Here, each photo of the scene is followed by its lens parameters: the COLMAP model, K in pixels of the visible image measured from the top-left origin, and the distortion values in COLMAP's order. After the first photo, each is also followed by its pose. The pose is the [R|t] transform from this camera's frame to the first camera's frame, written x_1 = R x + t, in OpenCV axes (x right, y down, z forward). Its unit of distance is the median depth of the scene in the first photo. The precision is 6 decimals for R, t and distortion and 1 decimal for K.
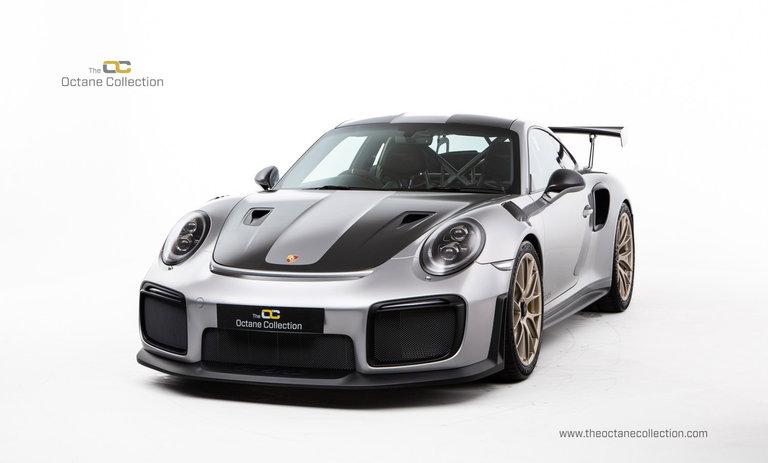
lens RADIAL K [[1321.4, 0, 382.1], [0, 1321.4, 224.4], [0, 0, 1]] dist [0.342017, 0.000000]
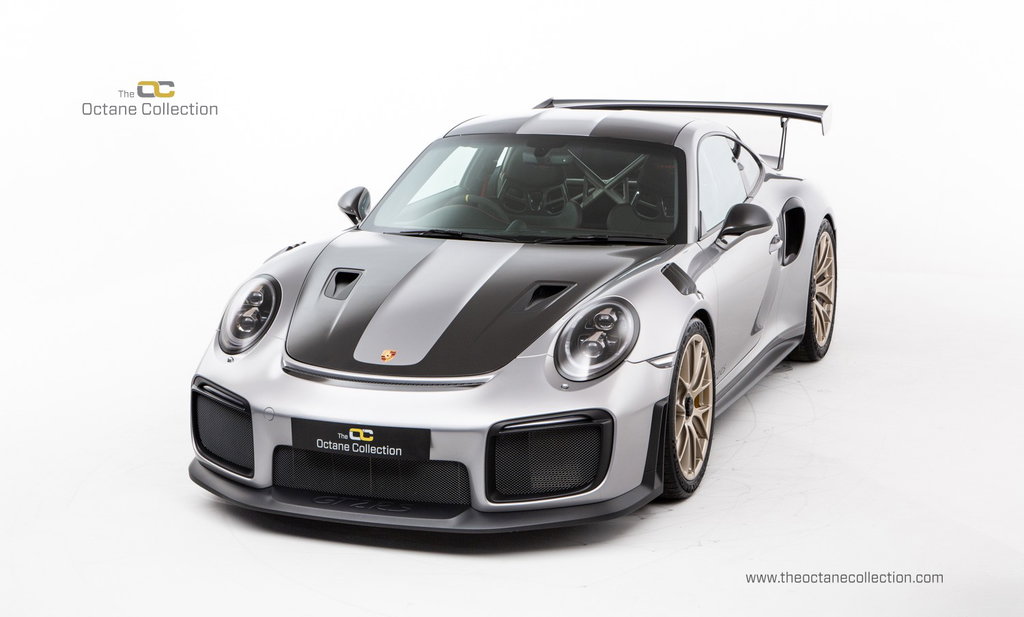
lens RADIAL K [[1761.8, 0, 513.4], [0, 1761.8, 273.5], [0, 0, 1]] dist [0.342017, 0.000000]
pose [[0.999996, -0.001116, 0.002471, 0.002087], [0.000871, 0.995269, 0.097155, -0.116782], [-0.002568, -0.097152, 0.995266, -0.017329]]
